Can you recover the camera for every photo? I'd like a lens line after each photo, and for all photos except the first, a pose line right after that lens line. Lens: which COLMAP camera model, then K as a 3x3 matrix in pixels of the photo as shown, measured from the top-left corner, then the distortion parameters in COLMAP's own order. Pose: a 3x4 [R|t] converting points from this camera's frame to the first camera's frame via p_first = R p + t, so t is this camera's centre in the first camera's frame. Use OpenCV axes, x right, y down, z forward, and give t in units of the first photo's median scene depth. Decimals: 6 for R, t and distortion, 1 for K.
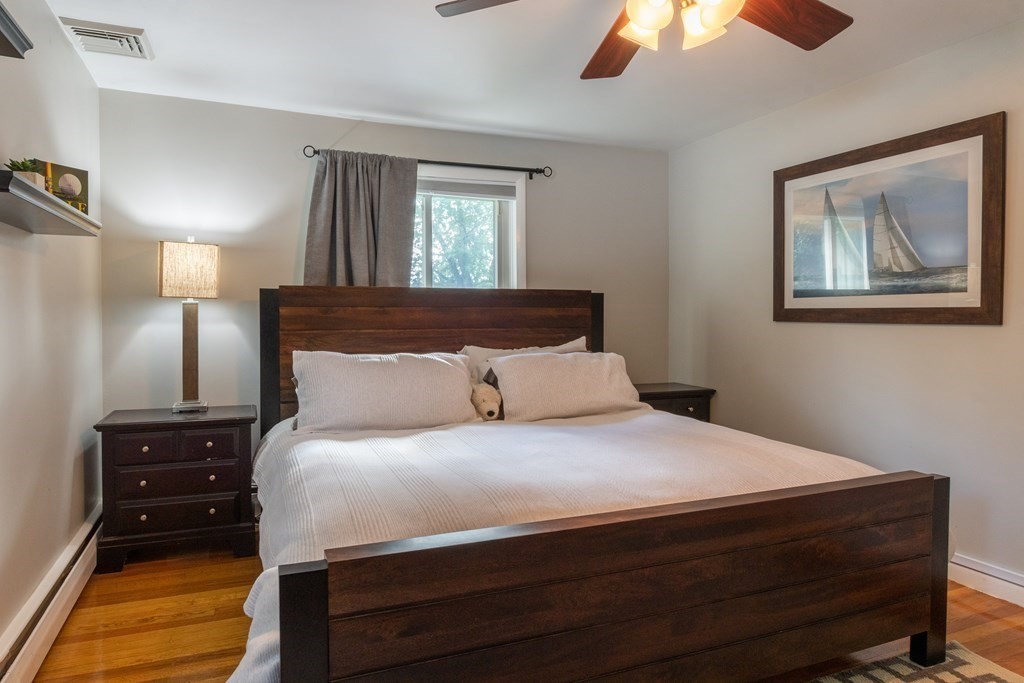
lens RADIAL K [[605.8, 0, 511.5], [0, 605.8, 333.9], [0, 0, 1]] dist [0.000630, 0.000454]
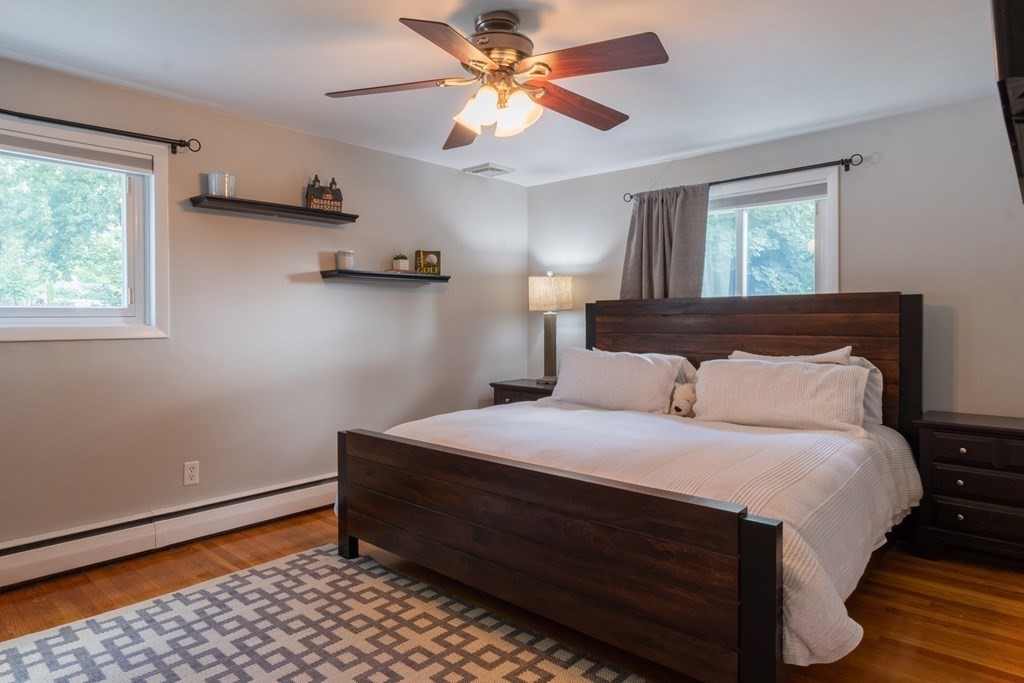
lens RADIAL K [[605.8, 0, 511.6], [0, 605.8, 336.9], [0, 0, 1]] dist [0.000630, 0.000454]
pose [[0.462136, 0.023639, -0.886494, 0.715745], [-0.023779, 0.999616, 0.014259, -0.010886], [0.886490, 0.014490, 0.462520, 0.169767]]
